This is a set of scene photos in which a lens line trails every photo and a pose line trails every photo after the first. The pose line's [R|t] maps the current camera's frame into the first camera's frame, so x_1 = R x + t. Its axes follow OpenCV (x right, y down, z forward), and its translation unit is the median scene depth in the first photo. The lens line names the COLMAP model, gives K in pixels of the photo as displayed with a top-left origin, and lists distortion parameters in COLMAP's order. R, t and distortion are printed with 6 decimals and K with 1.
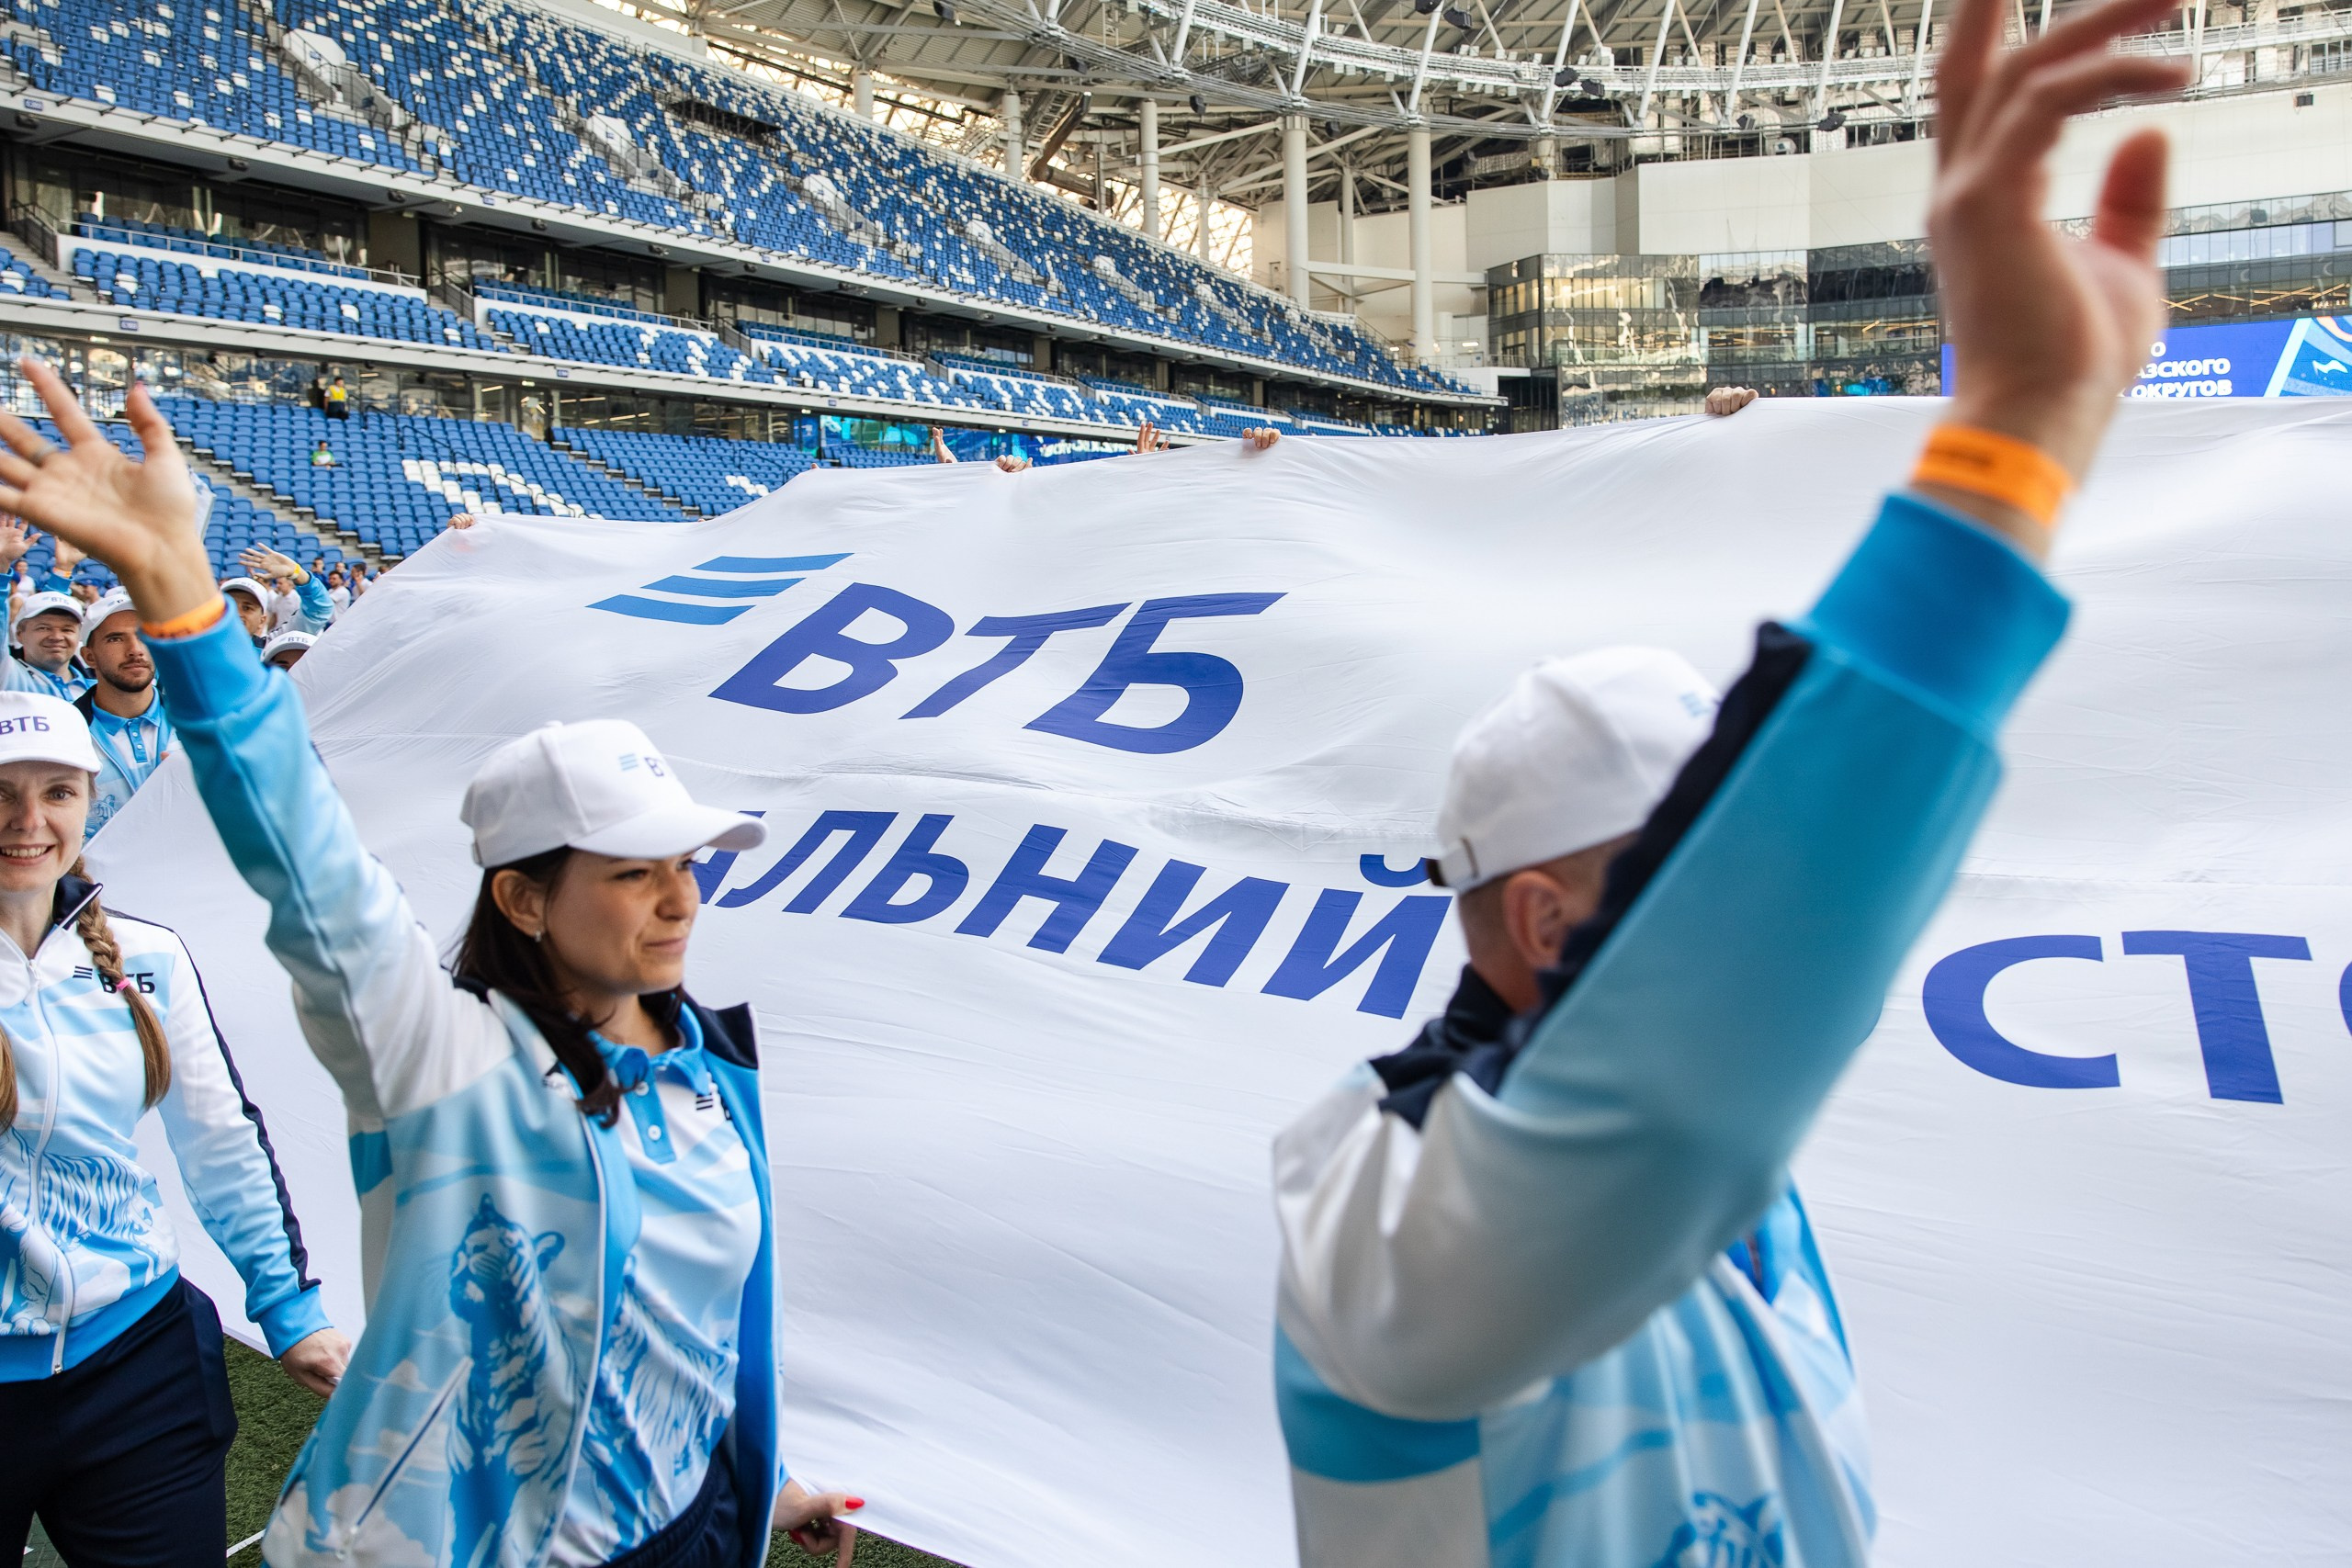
lens RADIAL K [[1637.4, 0, 1185.4], [0, 1637.4, 574.0], [0, 0, 1]] dist [0.005818, -0.004447]
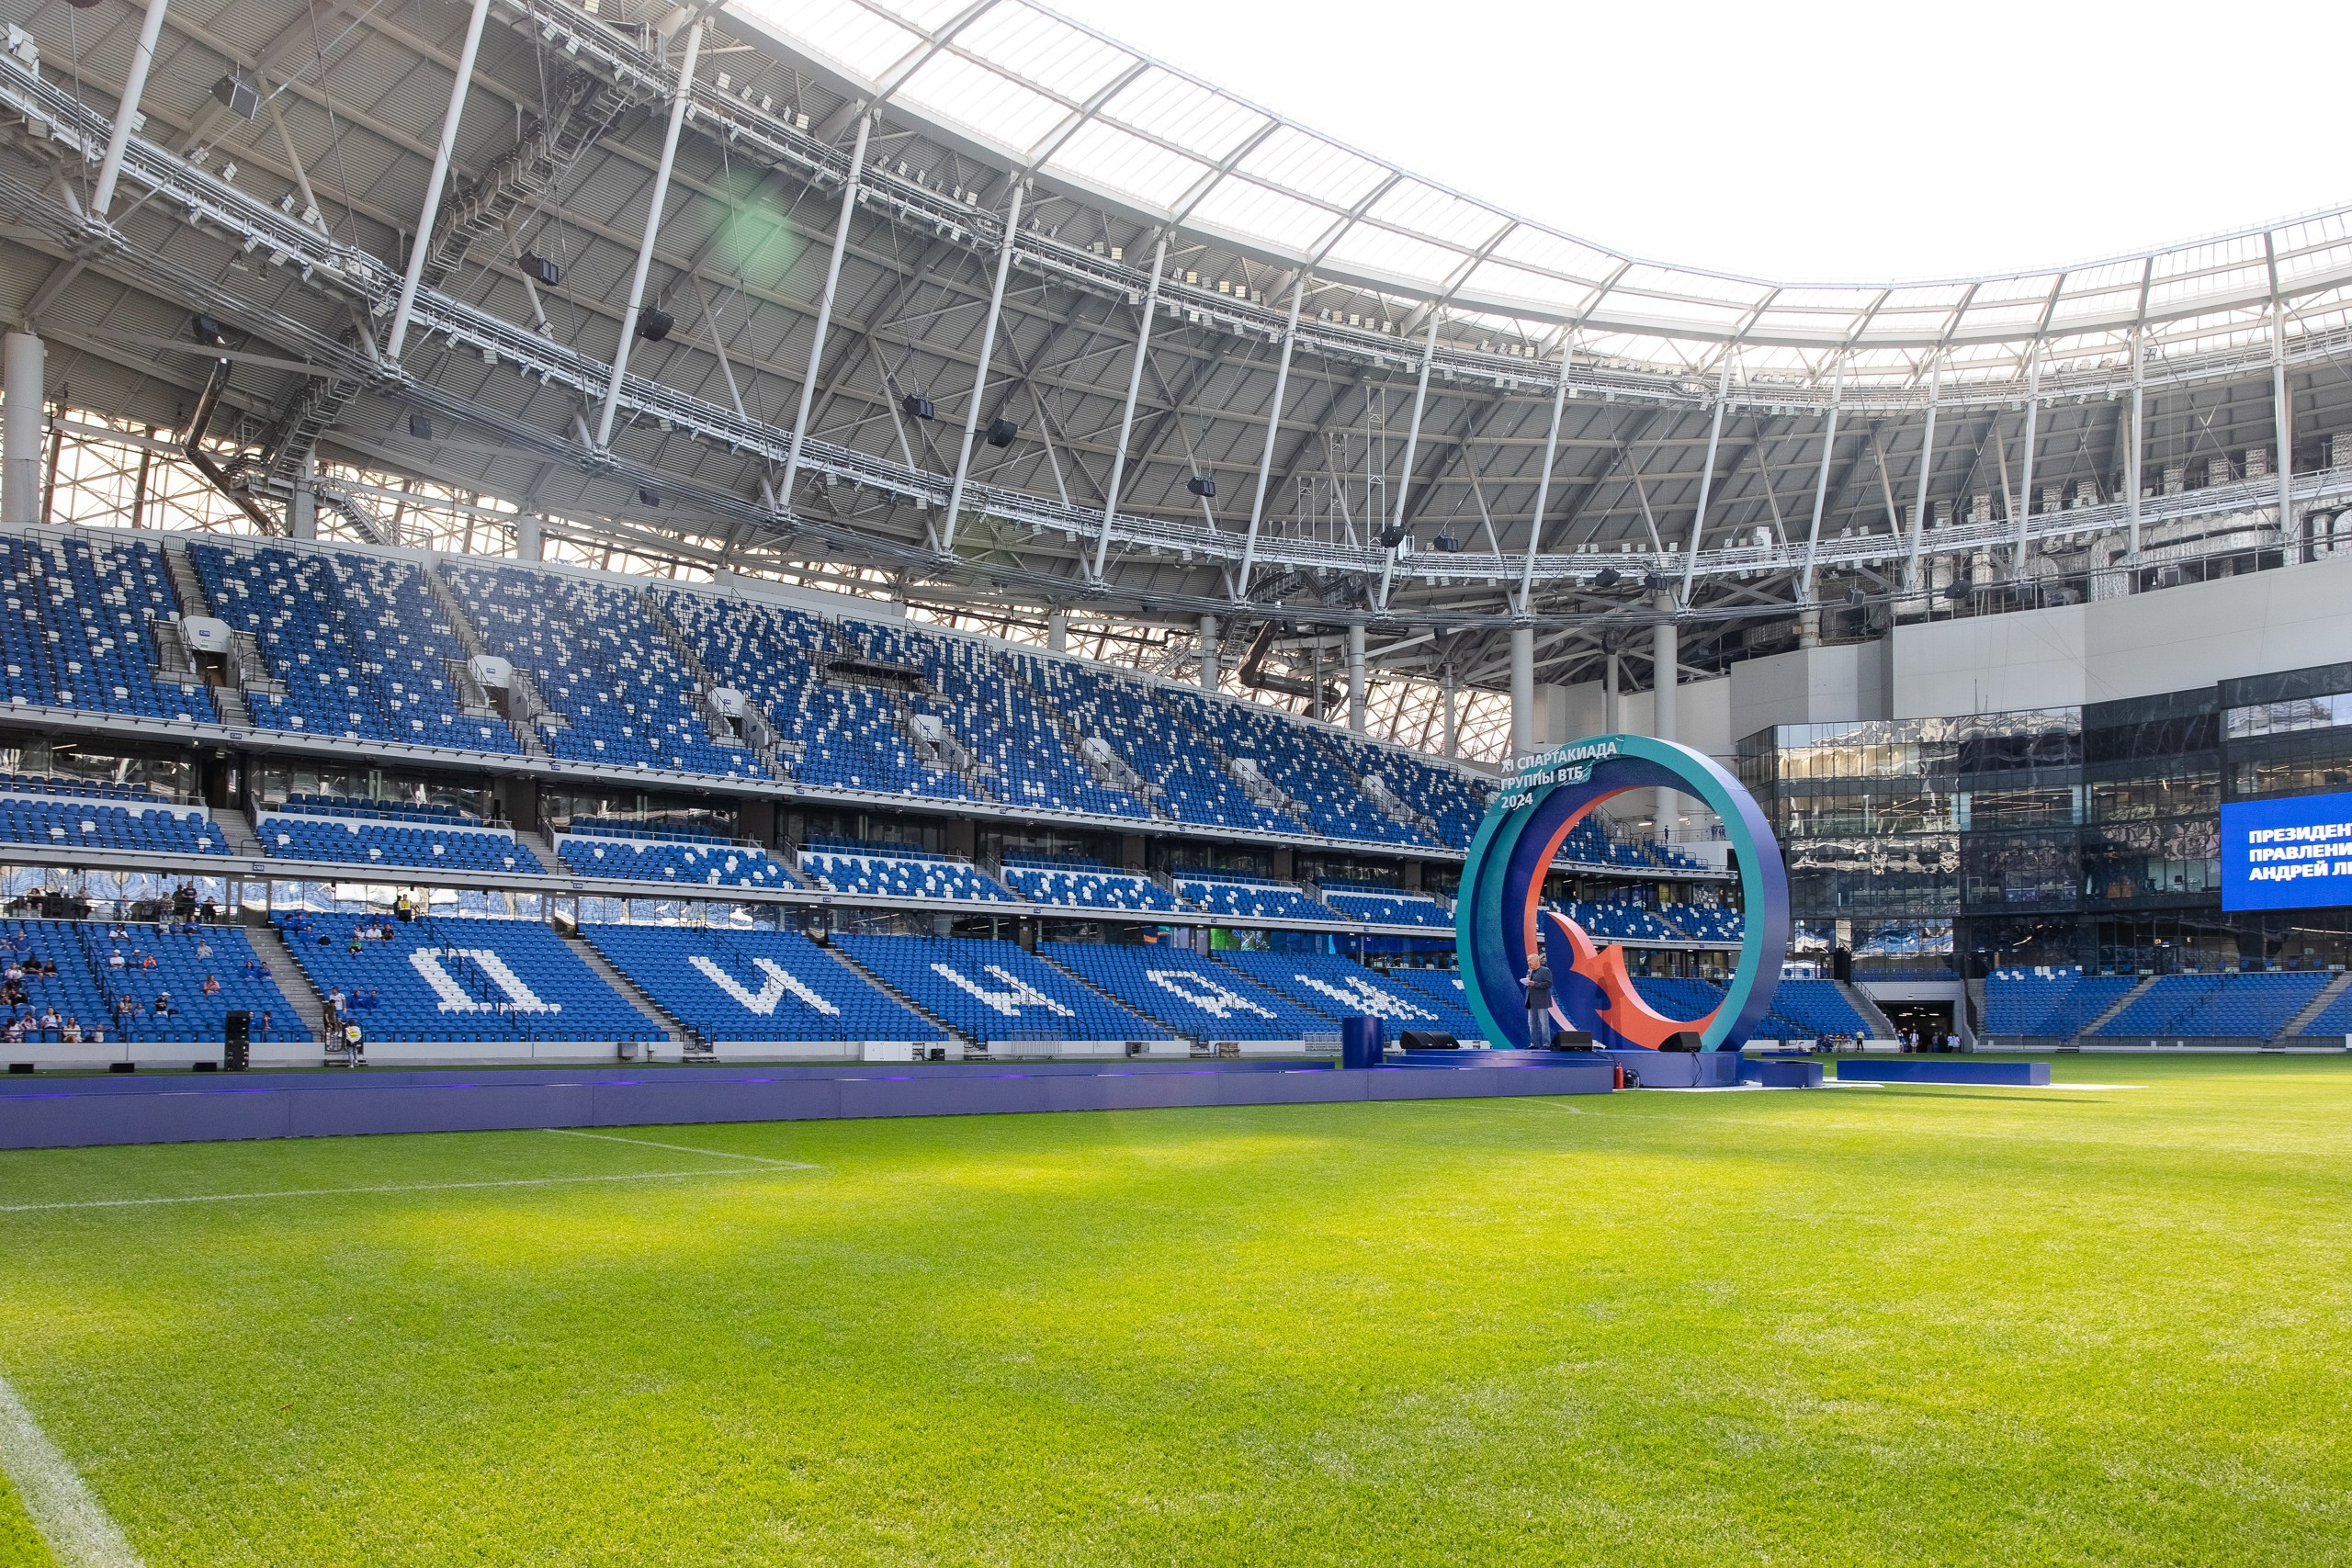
lens RADIAL K [[1637.4, 0, 1114.1], [0, 1637.4, 962.6], [0, 0, 1]] dist [0.005818, -0.004447]
pose [[0.928487, 0.001292, -0.371362, 0.269805], [-0.019634, 0.998766, -0.045615, 0.000324], [0.370845, 0.049644, 0.927367, -0.070843]]
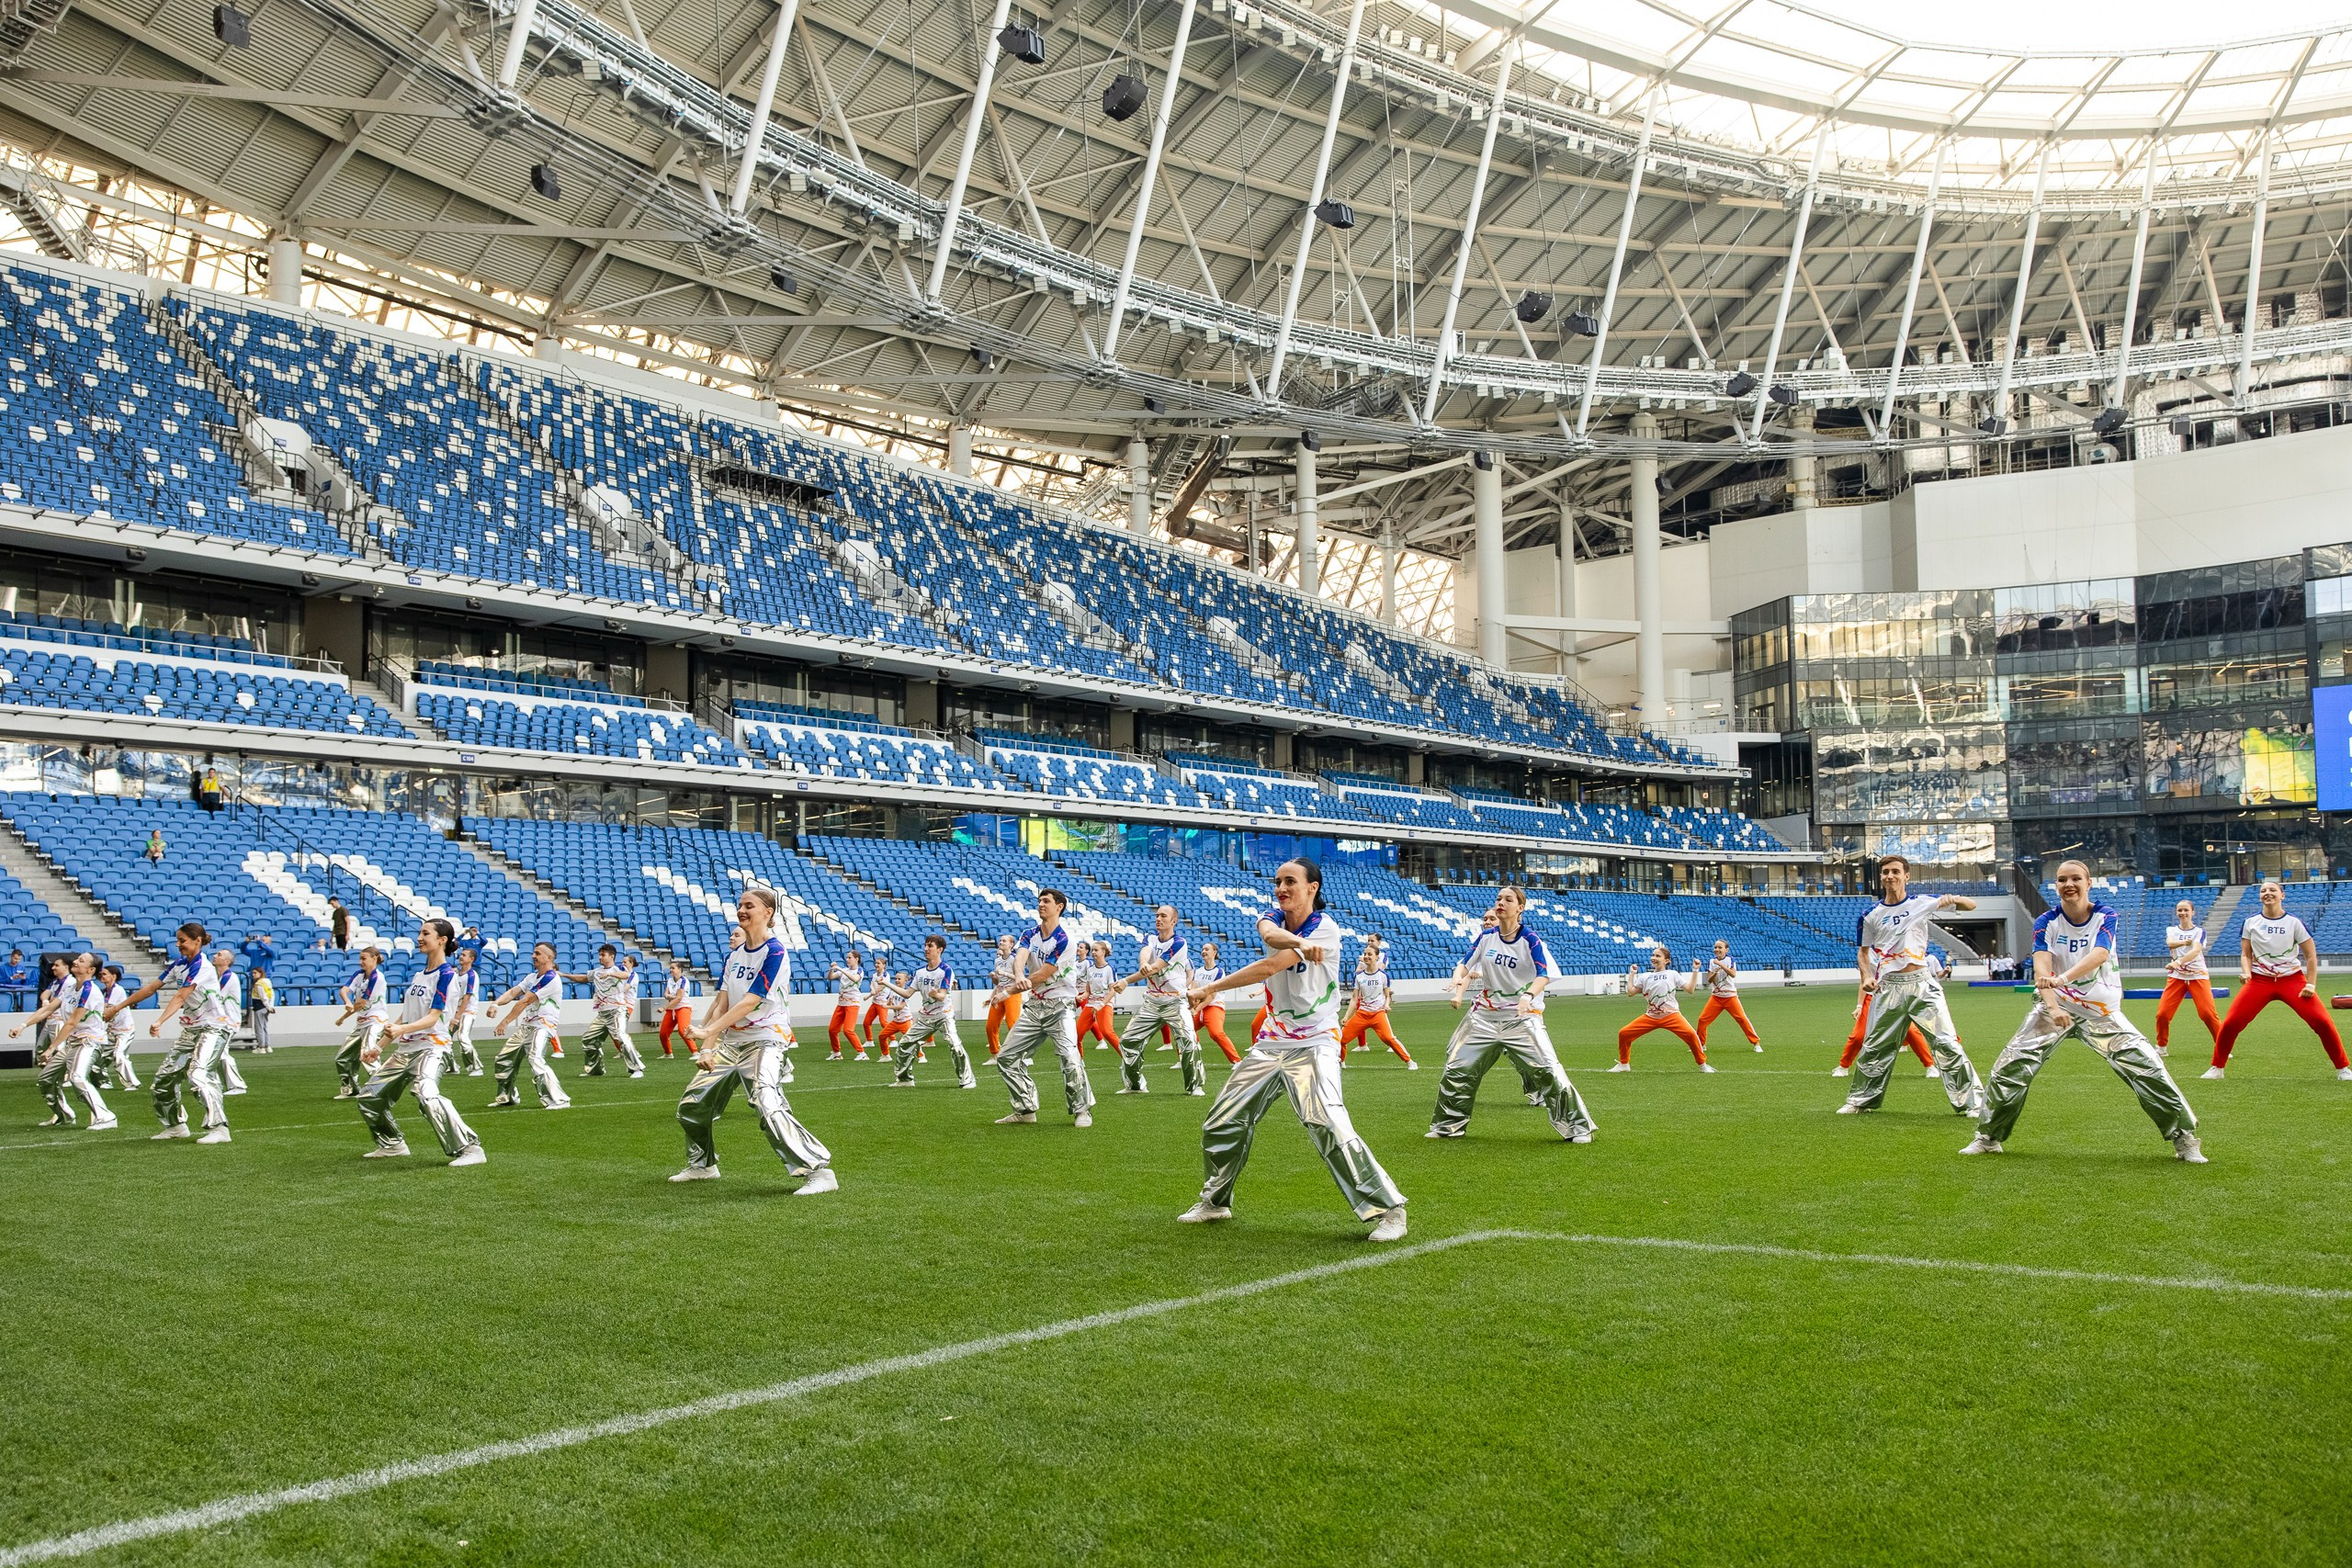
lens RADIAL K [[1872.4, 0, 1120.3], [0, 1872.4, 859.8], [0, 0, 1]] dist [-0.019607, 0.018469]
pose [[0.979803, -0.012959, -0.199542, 0.089984], [-0.000486, 0.997740, -0.067186, 0.002976], [0.199962, 0.065926, 0.977583, 0.016330]]
